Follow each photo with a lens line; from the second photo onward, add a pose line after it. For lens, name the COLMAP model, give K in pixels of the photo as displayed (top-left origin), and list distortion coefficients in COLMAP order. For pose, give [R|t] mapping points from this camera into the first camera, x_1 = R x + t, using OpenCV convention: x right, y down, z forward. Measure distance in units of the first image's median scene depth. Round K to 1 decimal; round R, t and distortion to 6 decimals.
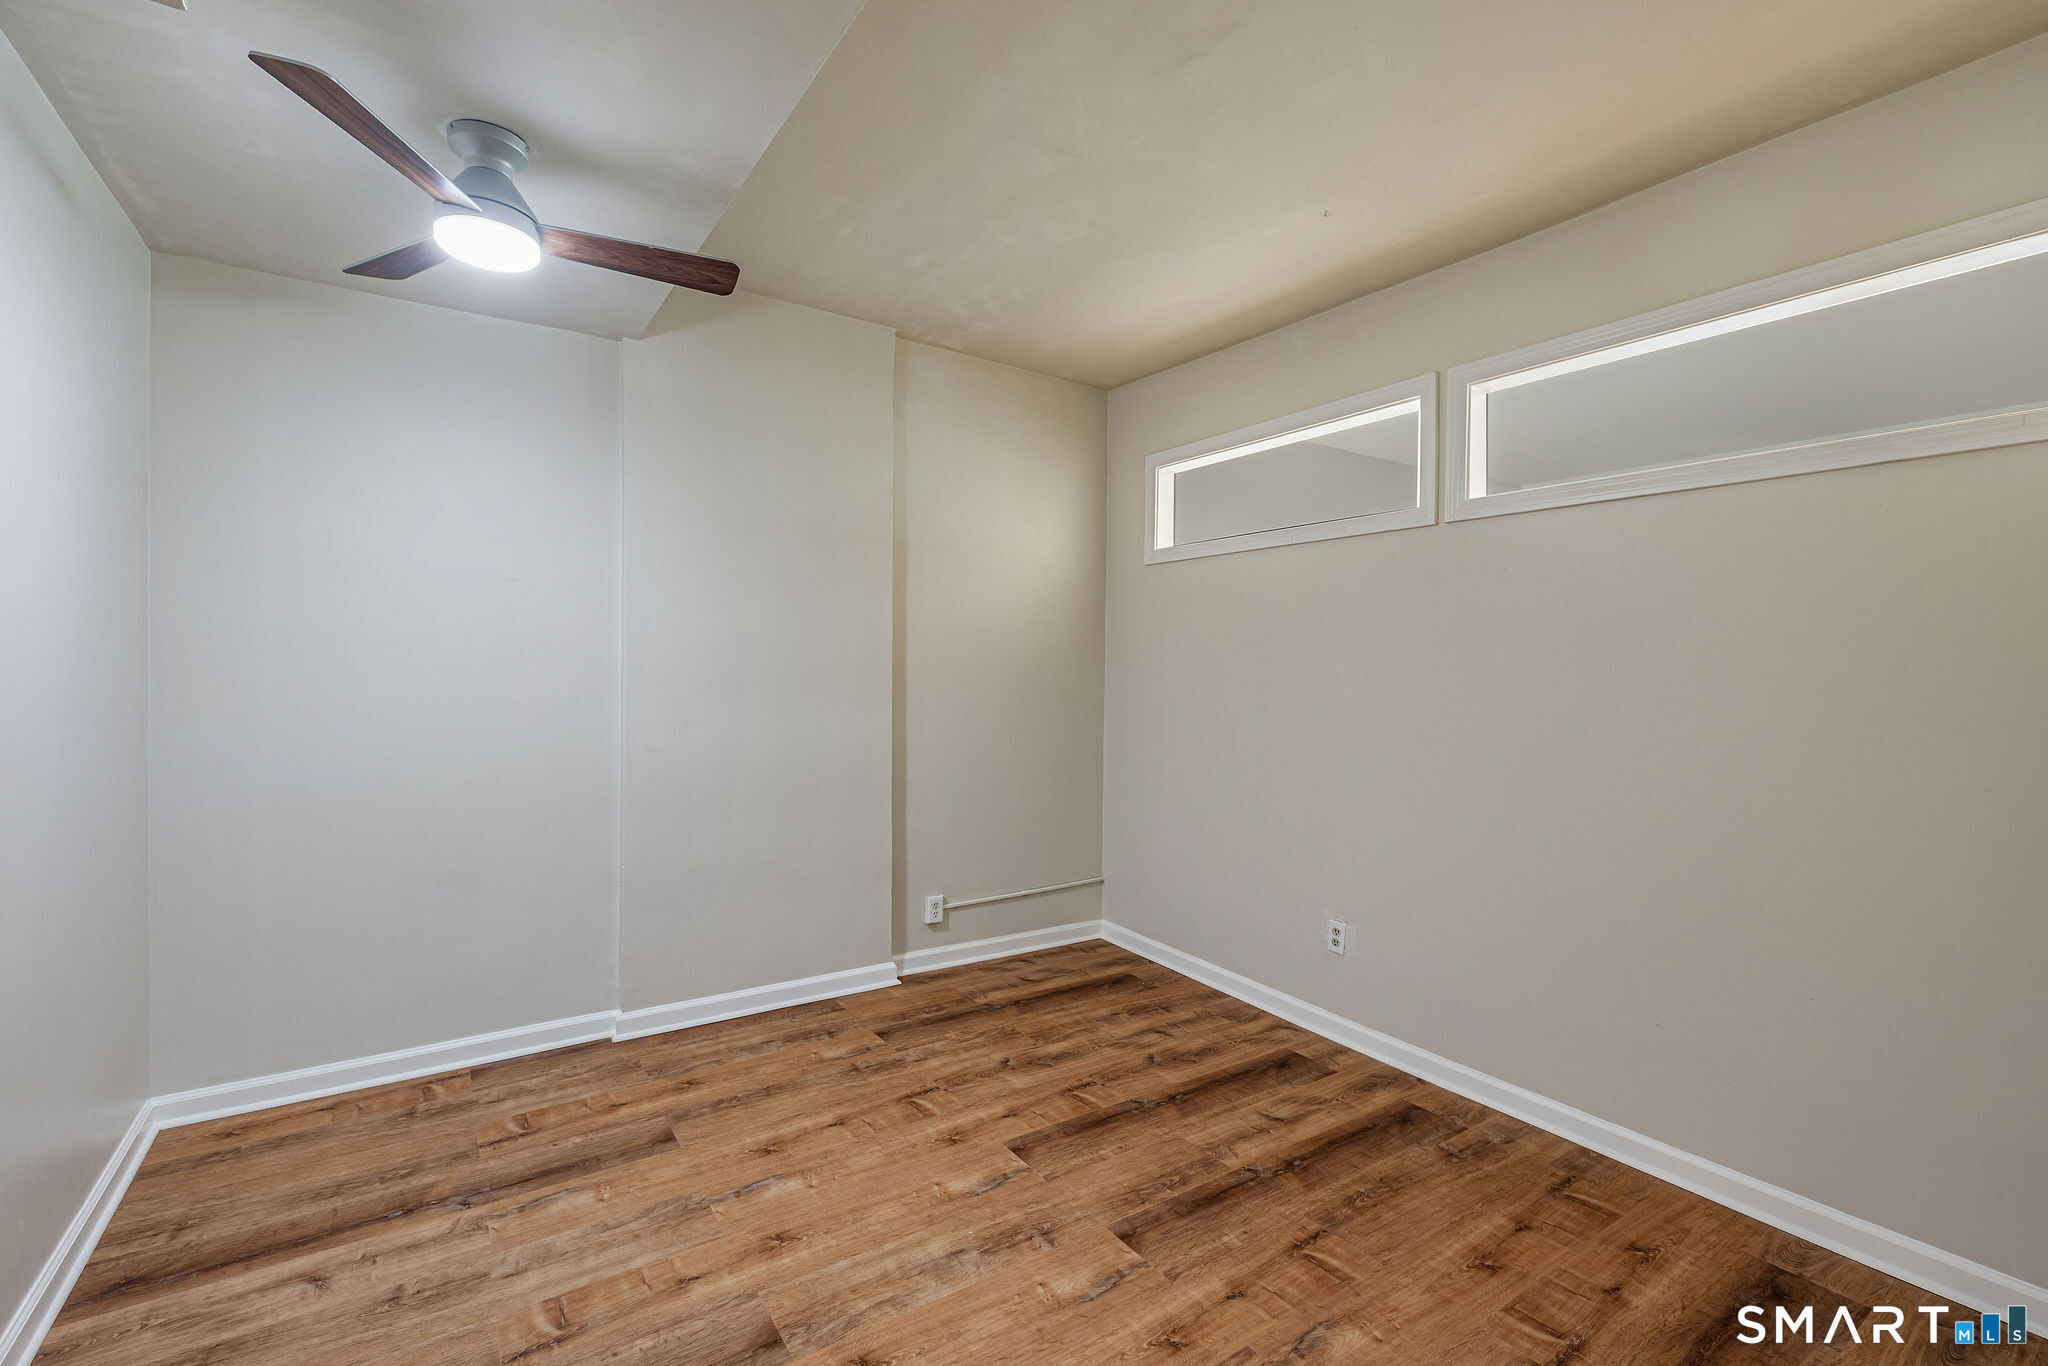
lens RADIAL K [[874.1, 0, 1014.4], [0, 874.1, 682.5], [0, 0, 1]] dist [-0.003484, -0.001218]
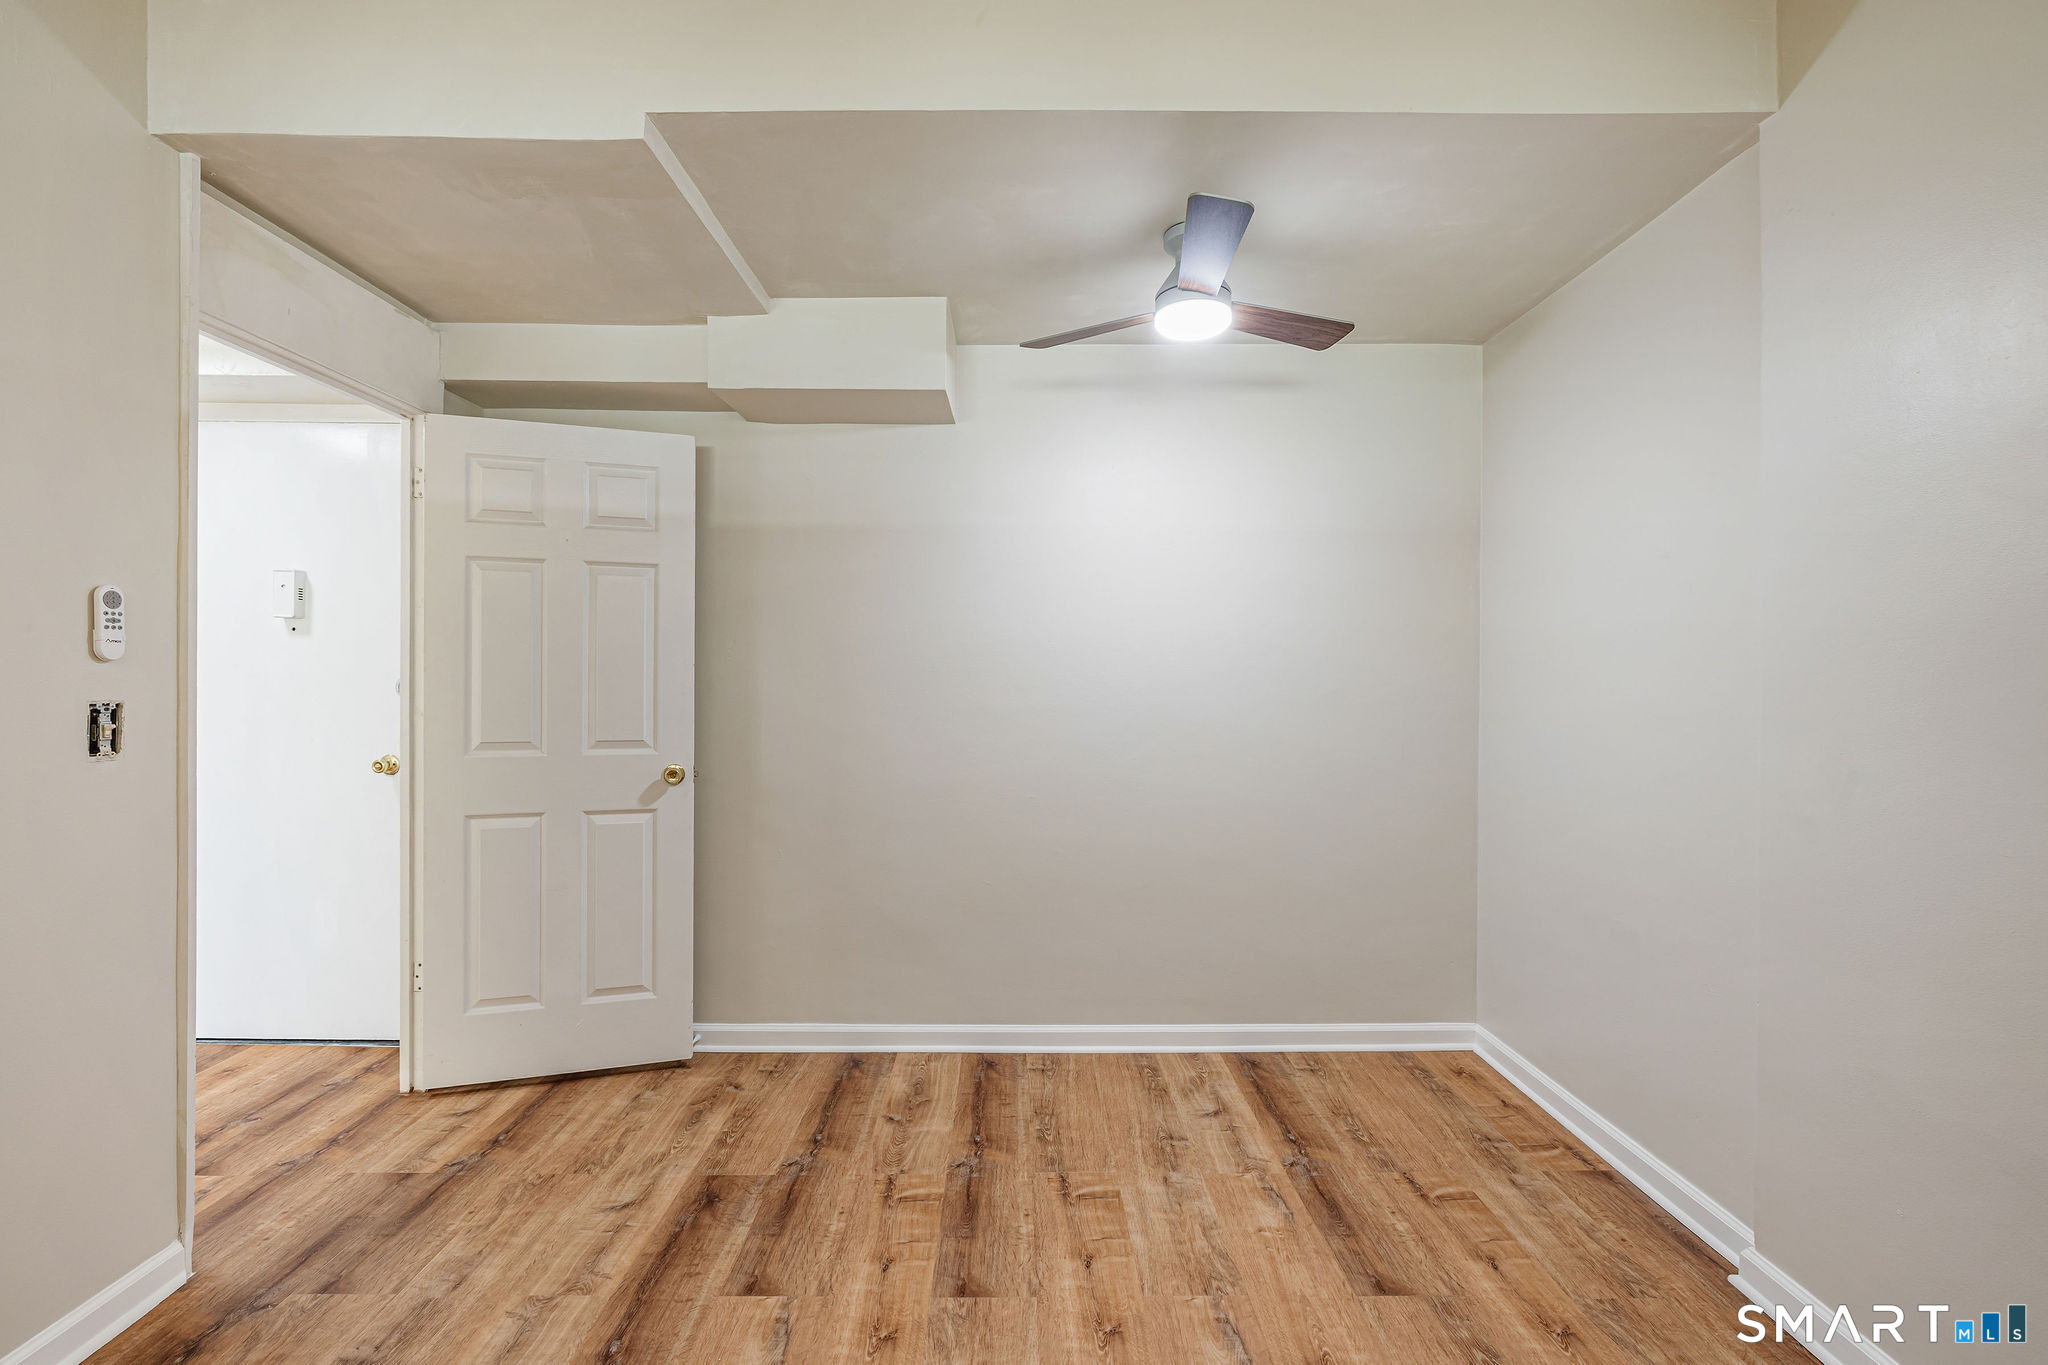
lens RADIAL K [[874.1, 0, 1020.1], [0, 874.1, 669.3], [0, 0, 1]] dist [-0.003484, -0.001218]
pose [[-0.554759, -0.021164, -0.831742, 0.472728], [-0.020128, 0.999725, -0.012013, 0.002634], [0.831768, 0.010077, -0.555033, 1.310495]]
